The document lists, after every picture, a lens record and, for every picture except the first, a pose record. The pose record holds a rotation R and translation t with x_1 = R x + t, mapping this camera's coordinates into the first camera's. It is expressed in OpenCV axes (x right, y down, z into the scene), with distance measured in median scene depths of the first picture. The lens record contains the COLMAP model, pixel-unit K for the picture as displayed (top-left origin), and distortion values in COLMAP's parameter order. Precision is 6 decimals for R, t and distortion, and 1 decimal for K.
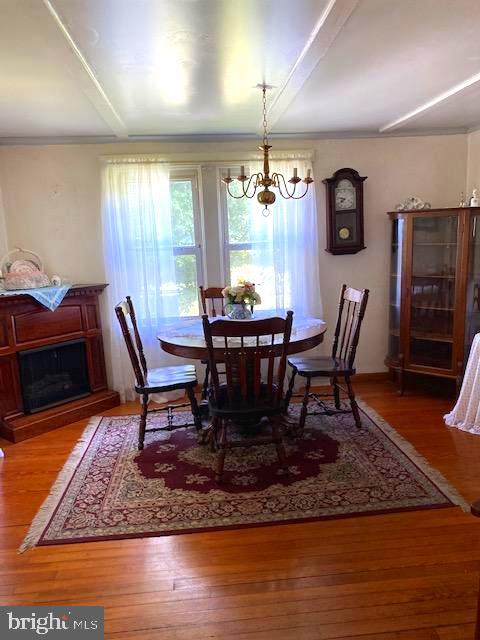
lens RADIAL K [[488.3, 0, 243.5], [0, 488.3, 321.0], [0, 0, 1]] dist [0.052274, -0.060316]
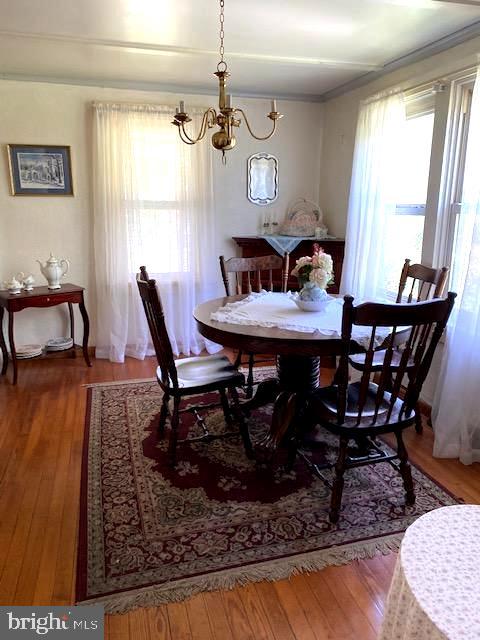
lens RADIAL K [[488.3, 0, 239.7], [0, 488.3, 318.8], [0, 0, 1]] dist [0.052274, -0.060316]
pose [[0.174348, 0.265243, -0.948287, 0.874968], [-0.180497, 0.955328, 0.234027, -0.166678], [0.968000, 0.130361, 0.214435, 0.891161]]
